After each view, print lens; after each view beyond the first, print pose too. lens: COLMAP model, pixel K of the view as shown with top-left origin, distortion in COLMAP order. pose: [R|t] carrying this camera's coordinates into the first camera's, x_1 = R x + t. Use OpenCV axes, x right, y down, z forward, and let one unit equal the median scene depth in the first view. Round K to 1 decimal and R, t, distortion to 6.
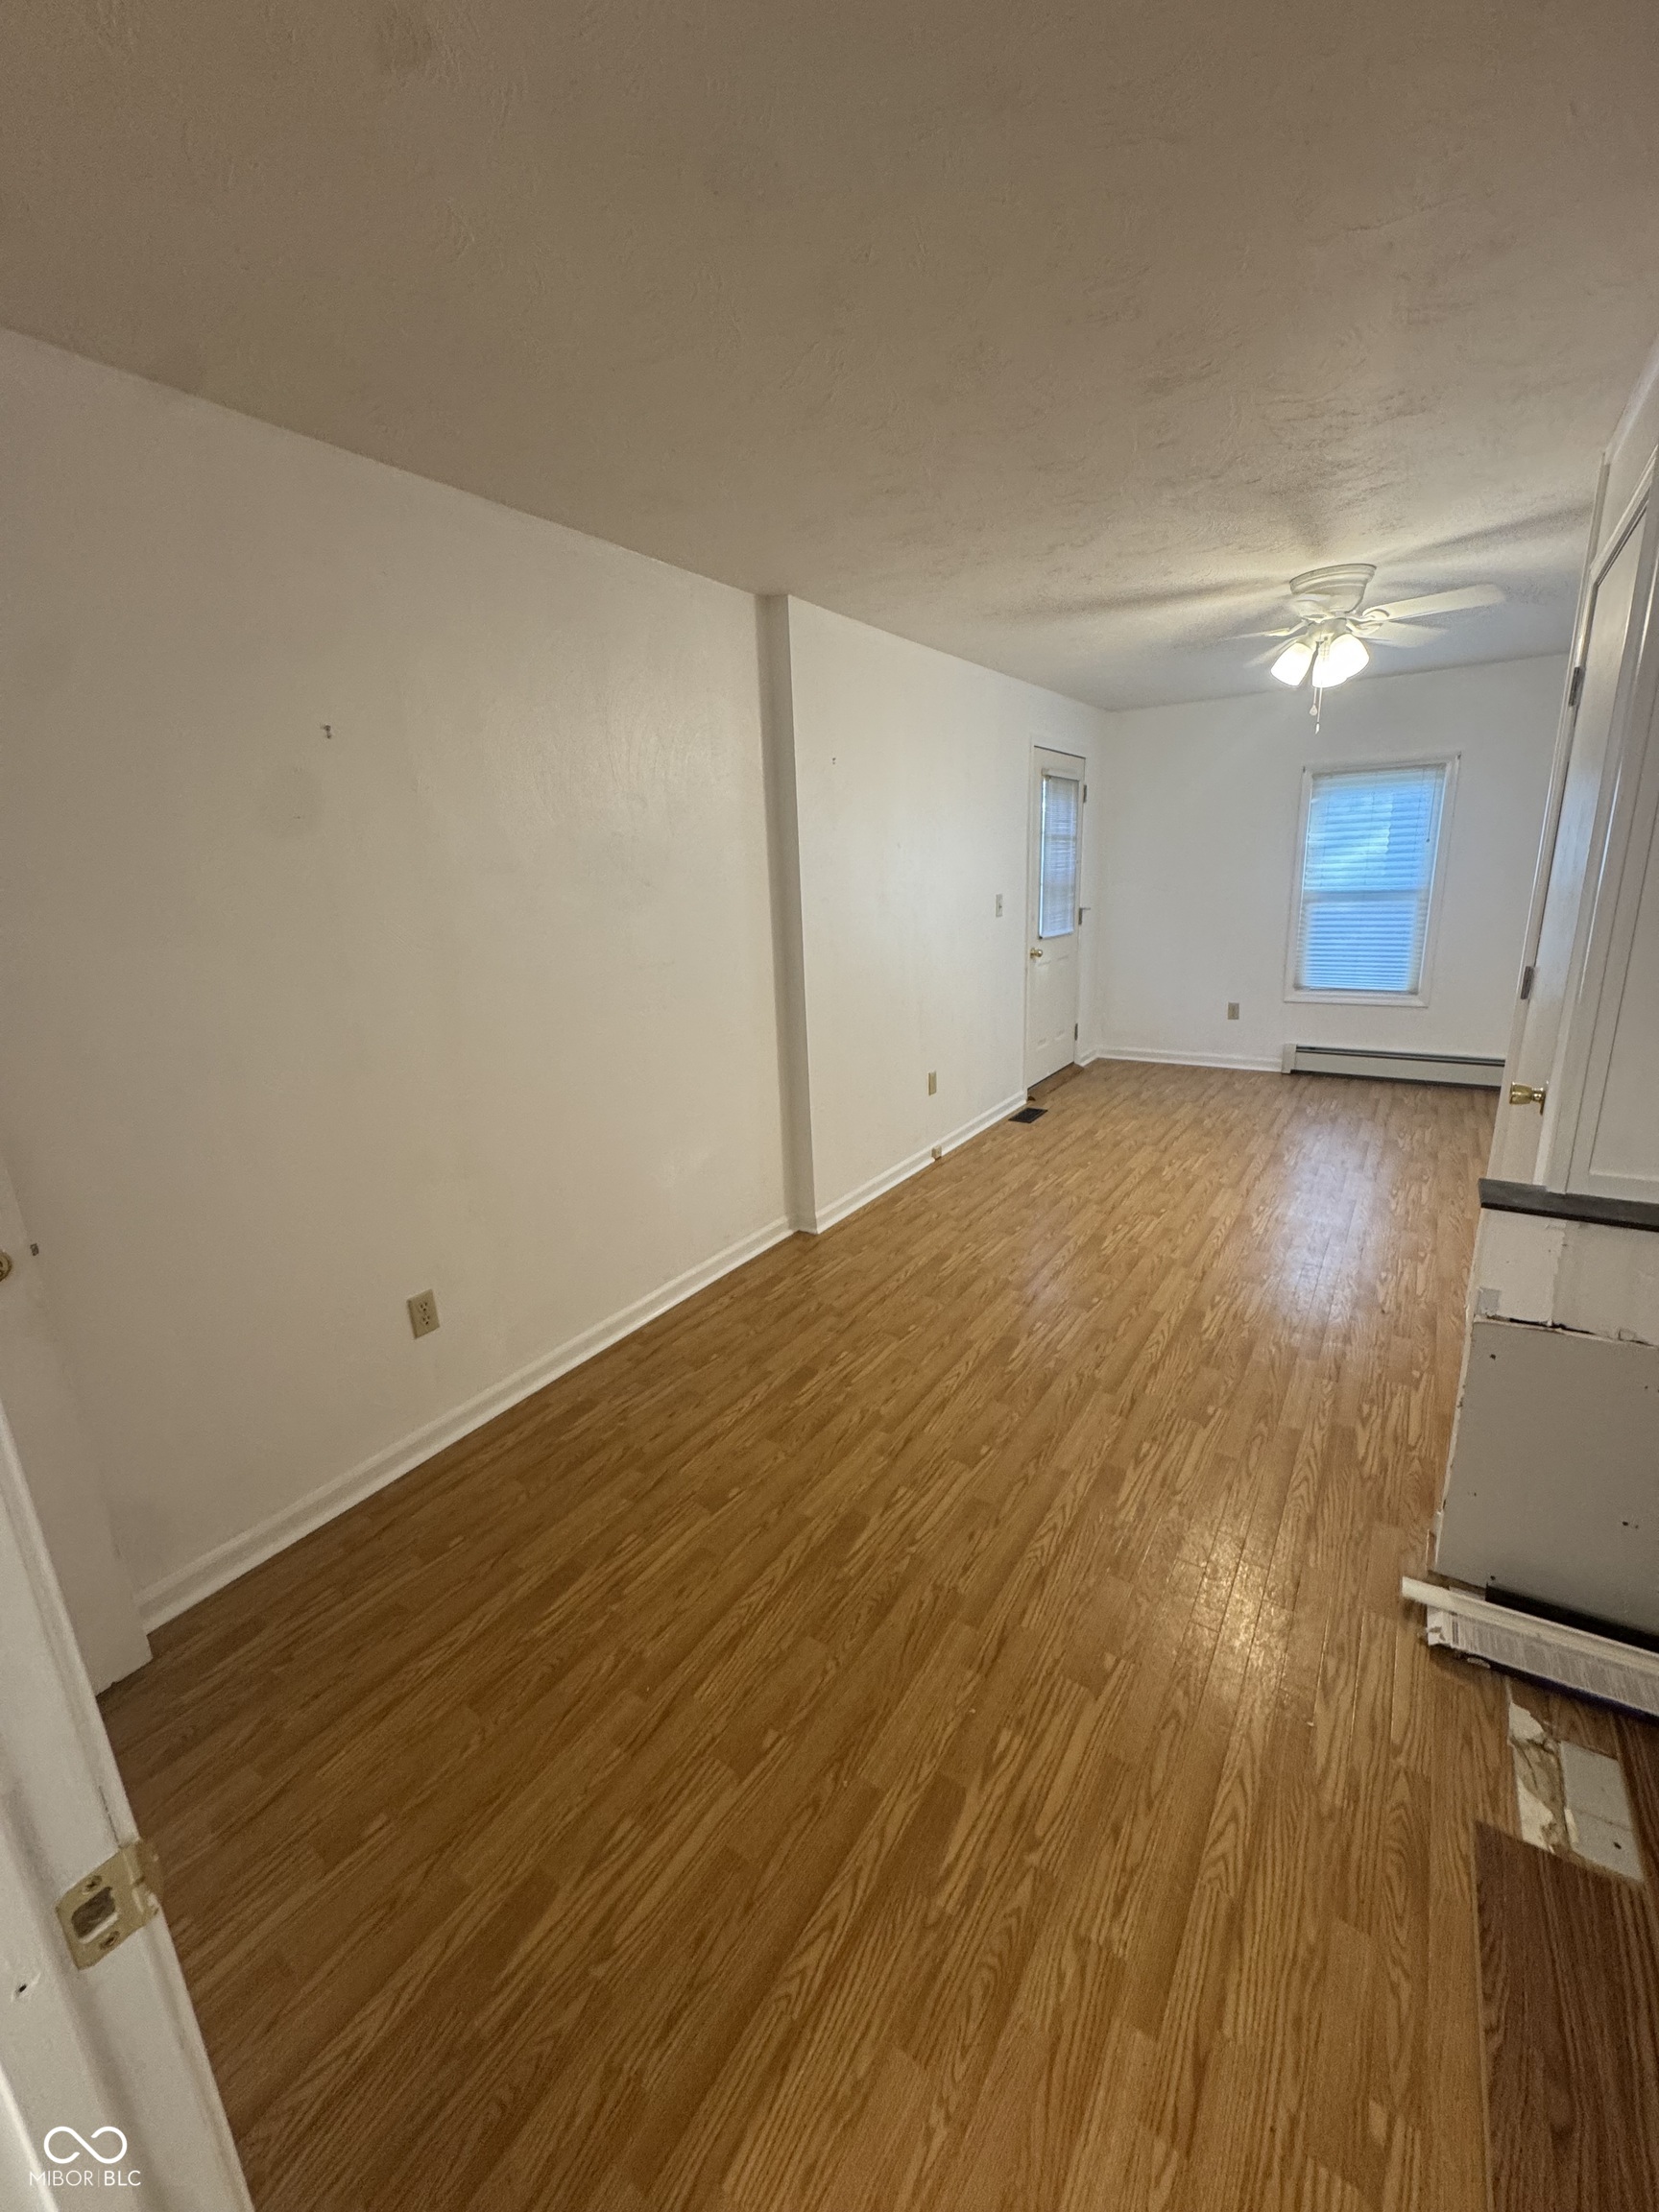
lens RADIAL K [[877.5, 0, 828.4], [0, 877.5, 1105.4], [0, 0, 1]] dist [-0.006380, 0.000660]
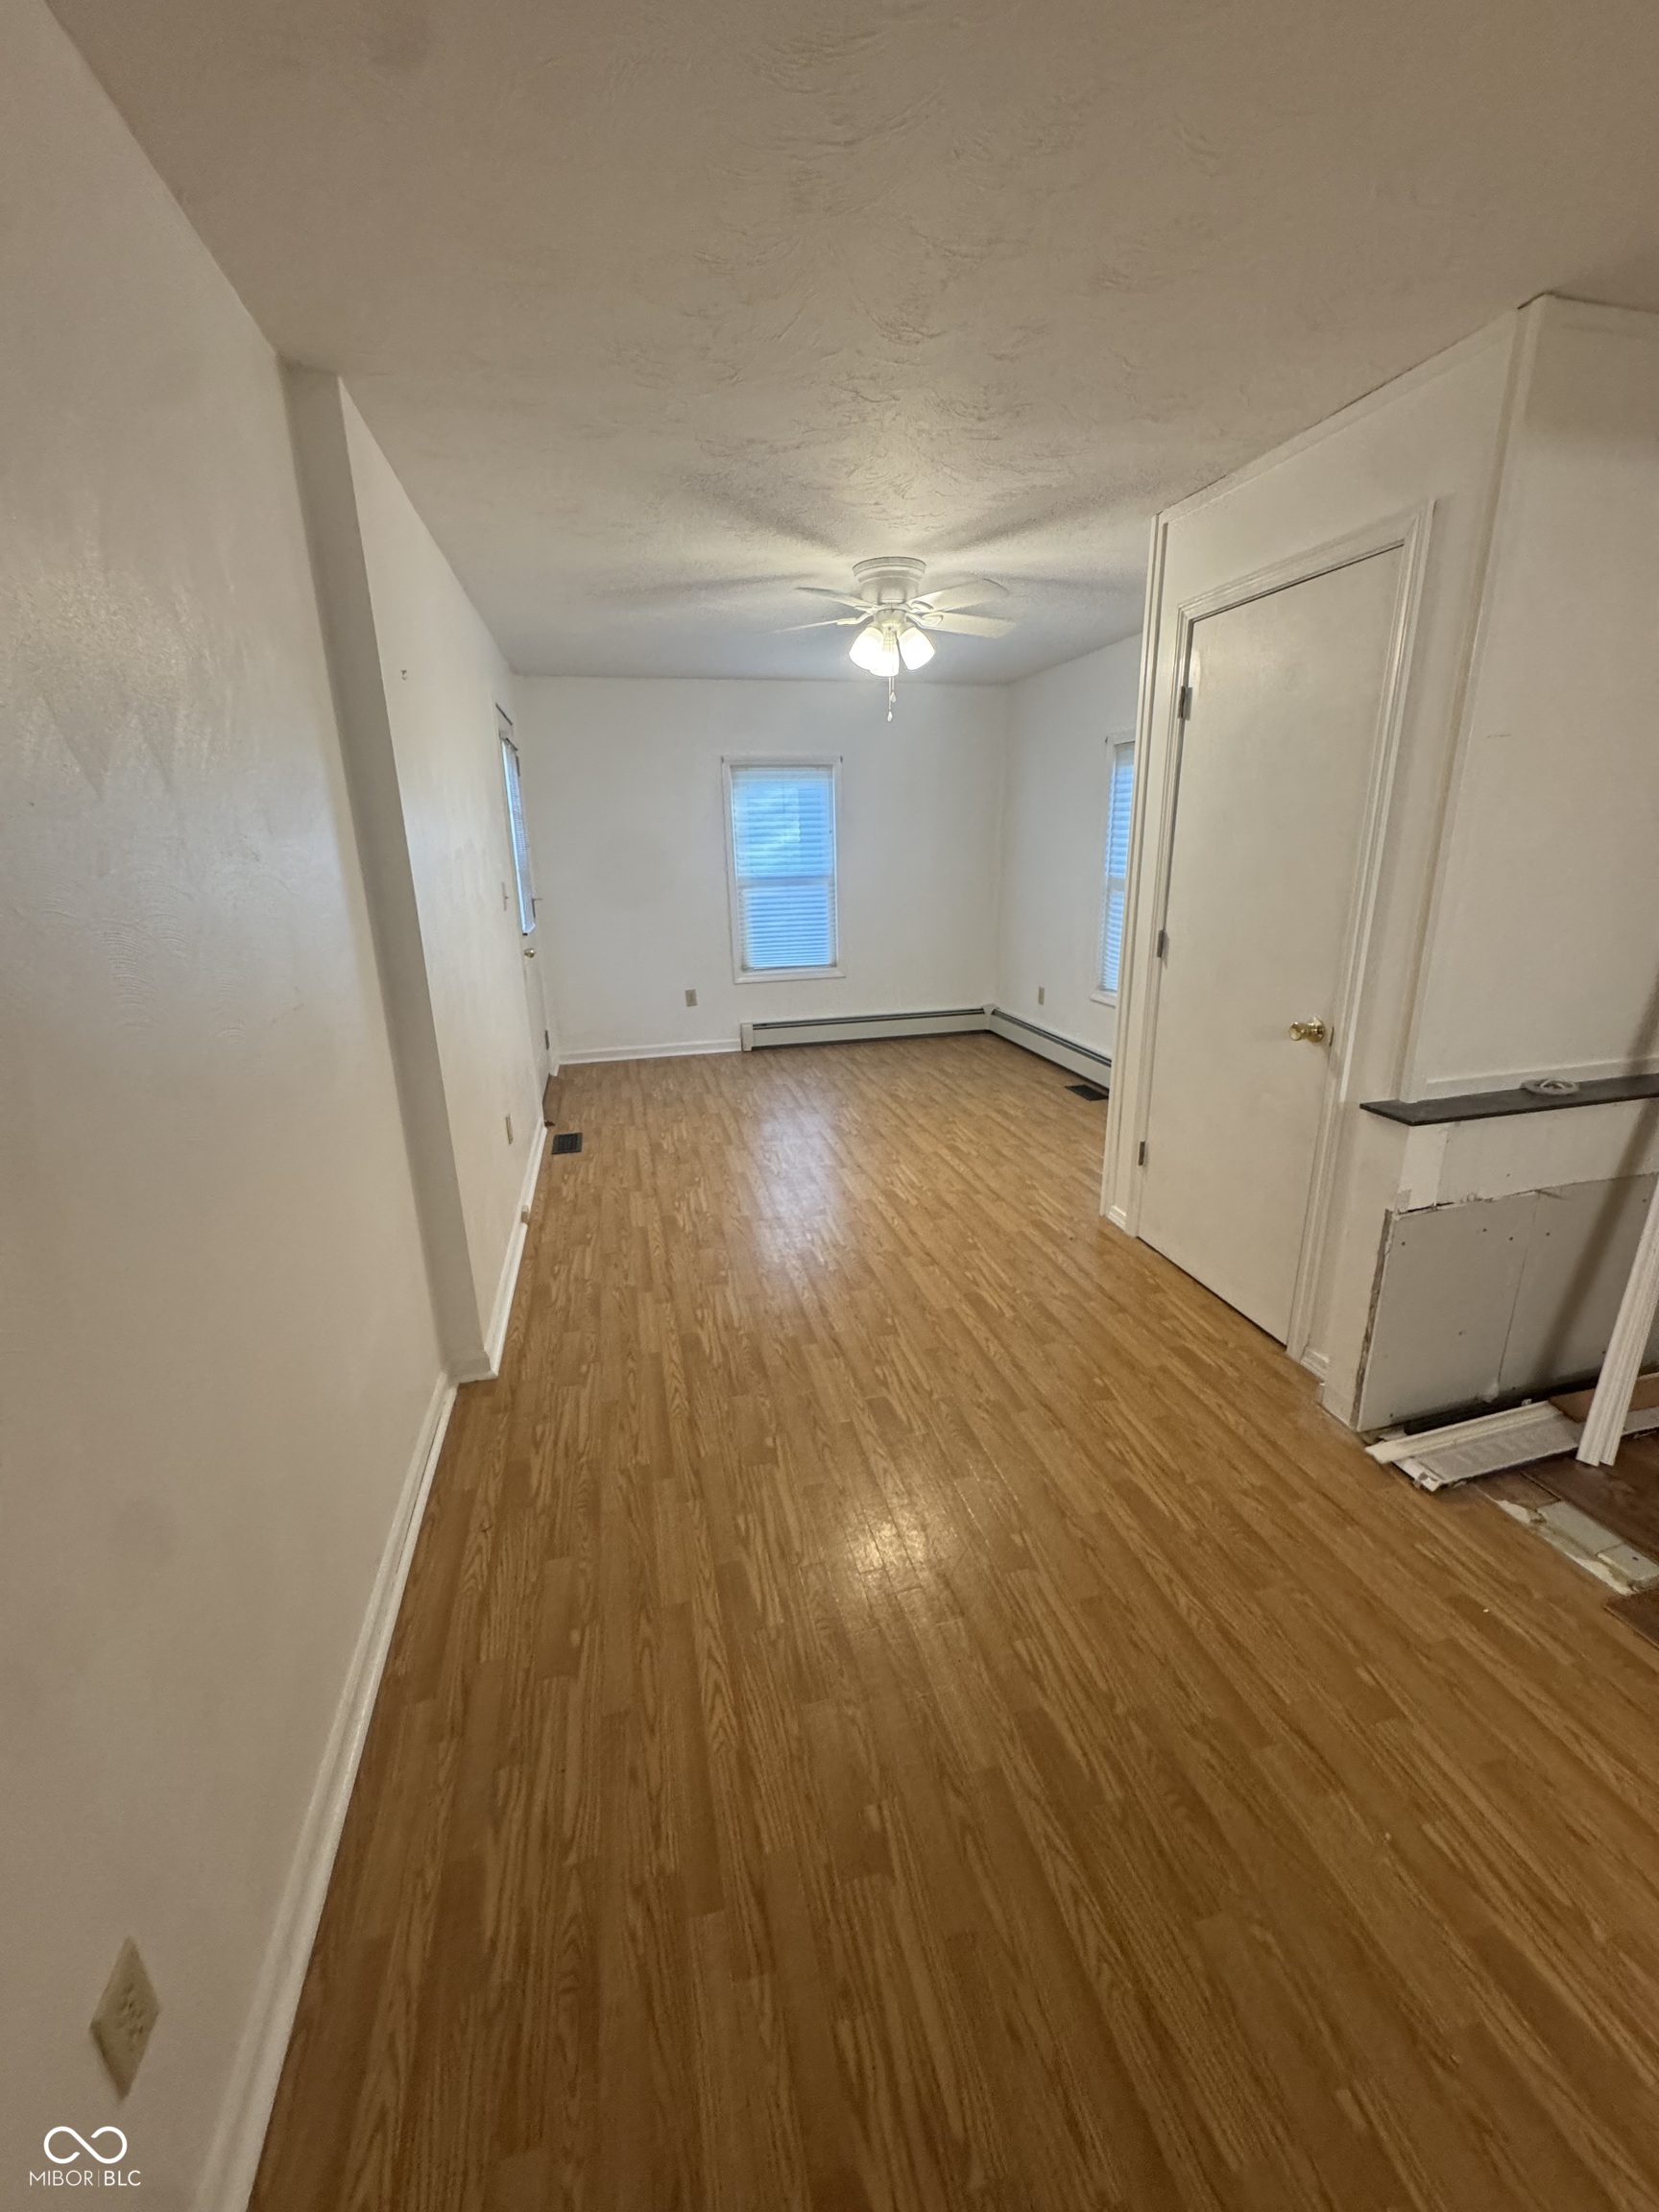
lens RADIAL K [[877.5, 0, 821.7], [0, 877.5, 1109.6], [0, 0, 1]] dist [-0.006380, 0.000660]
pose [[0.675895, -0.192662, 0.711370, -0.270108], [0.185197, 0.978655, 0.089090, -0.067750], [-0.713349, 0.071528, 0.697149, 0.307316]]
